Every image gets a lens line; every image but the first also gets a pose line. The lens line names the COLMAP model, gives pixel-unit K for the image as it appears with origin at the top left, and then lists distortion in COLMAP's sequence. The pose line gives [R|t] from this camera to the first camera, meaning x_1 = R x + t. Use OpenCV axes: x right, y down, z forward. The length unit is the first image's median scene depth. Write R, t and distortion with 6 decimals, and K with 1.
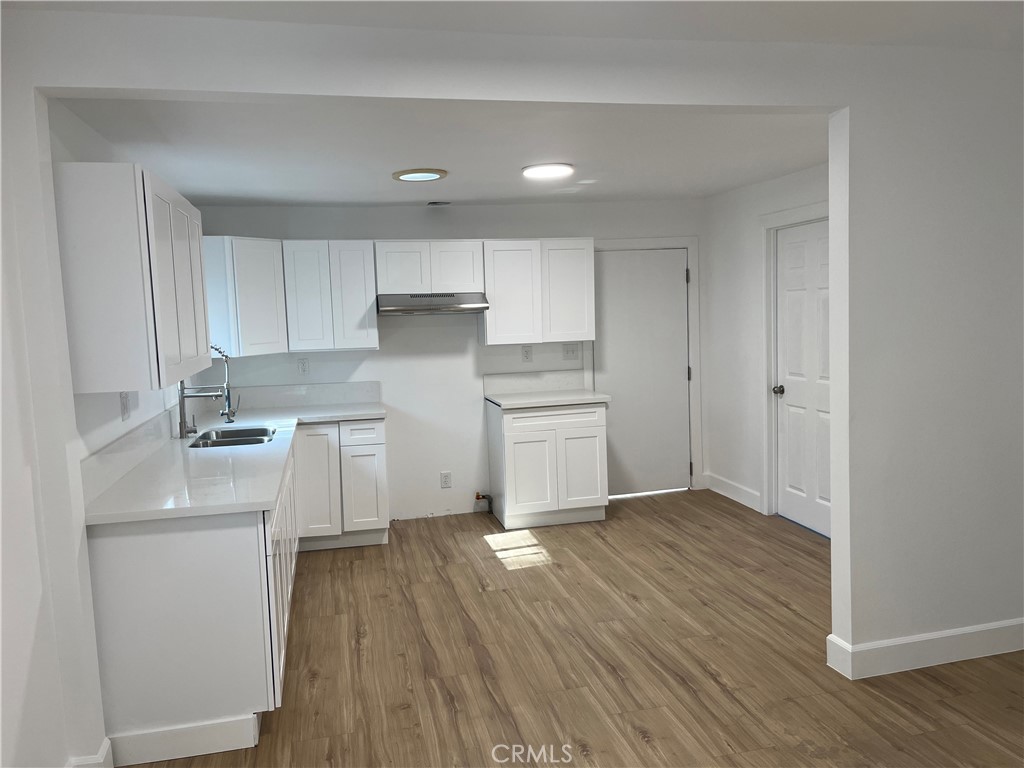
lens RADIAL K [[780.6, 0, 512.0], [0, 780.6, 384.0], [0, 0, 1]] dist [0.035468, -0.003377]
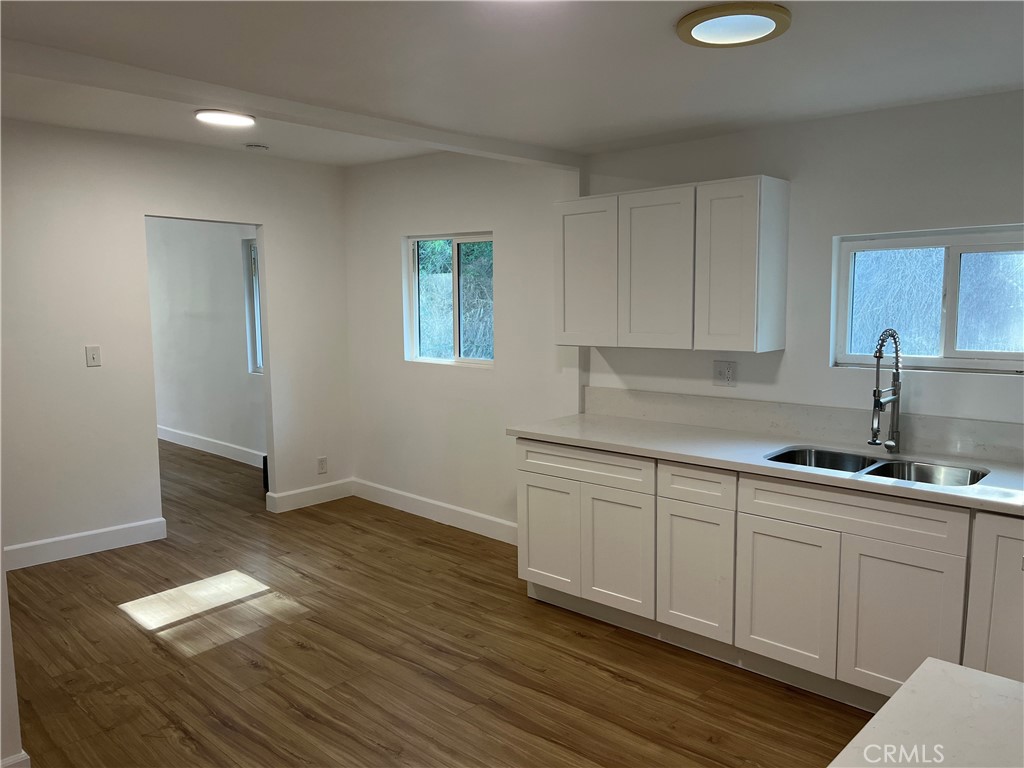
lens RADIAL K [[777.8, 0, 512.0], [0, 777.8, 384.0], [0, 0, 1]] dist [0.069961, -0.097437]
pose [[-0.830589, 0.100303, -0.547779, 0.261036], [-0.016869, 0.978663, 0.204780, -0.126354], [0.556631, 0.179328, -0.811174, 1.205288]]
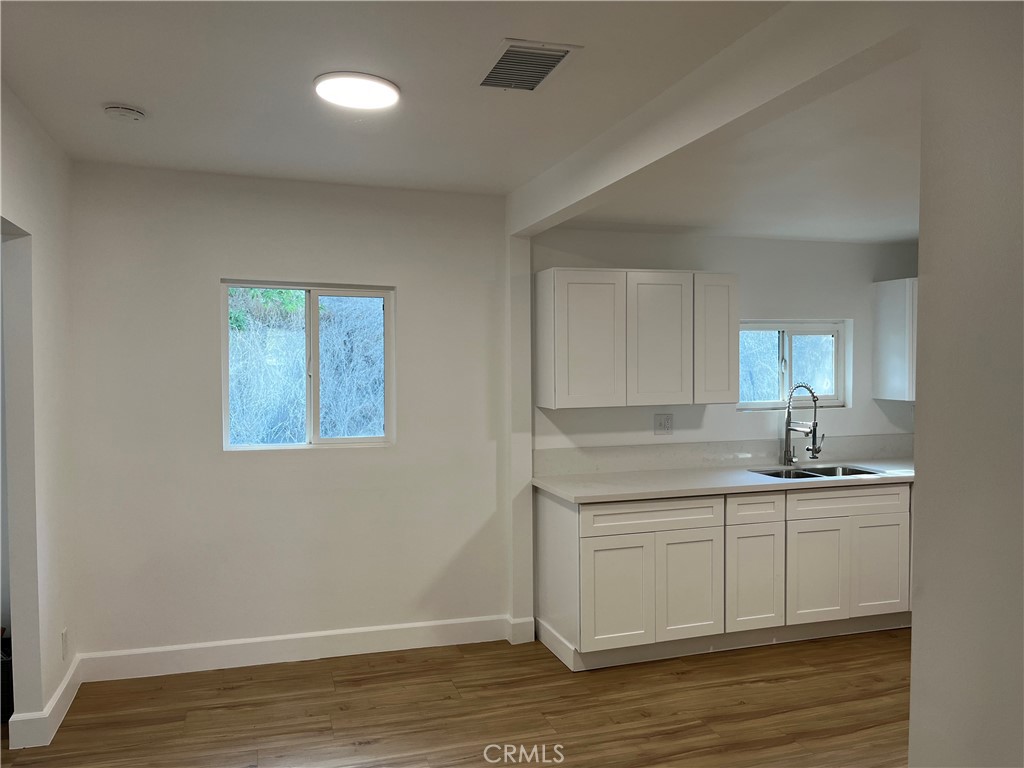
lens RADIAL K [[780.6, 0, 512.0], [0, 780.6, 384.0], [0, 0, 1]] dist [0.035468, -0.003377]
pose [[0.077405, 0.058056, -0.995308, 0.588104], [-0.087948, 0.994809, 0.051187, -0.062075], [0.993113, 0.083574, 0.082109, 0.425986]]
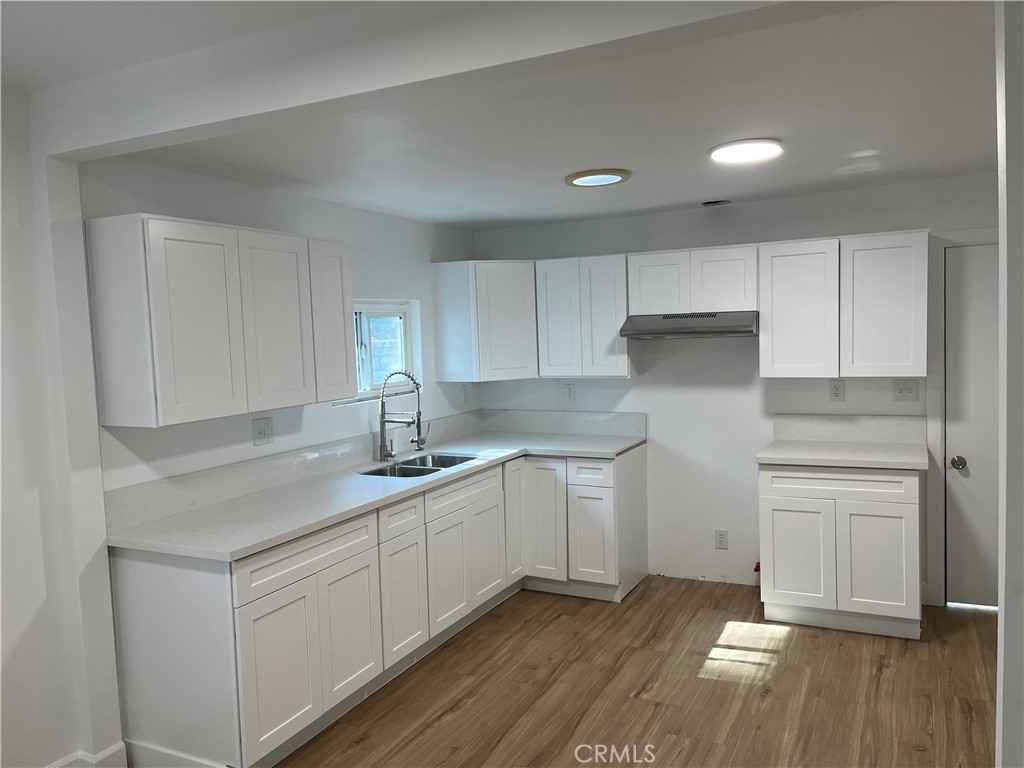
lens RADIAL K [[777.8, 0, 512.0], [0, 777.8, 384.0], [0, 0, 1]] dist [0.069961, -0.097437]
pose [[0.768449, 0.048730, -0.638053, 0.313459], [-0.050318, 0.998610, 0.015665, -0.049290], [0.637930, 0.020068, 0.769833, 0.268722]]
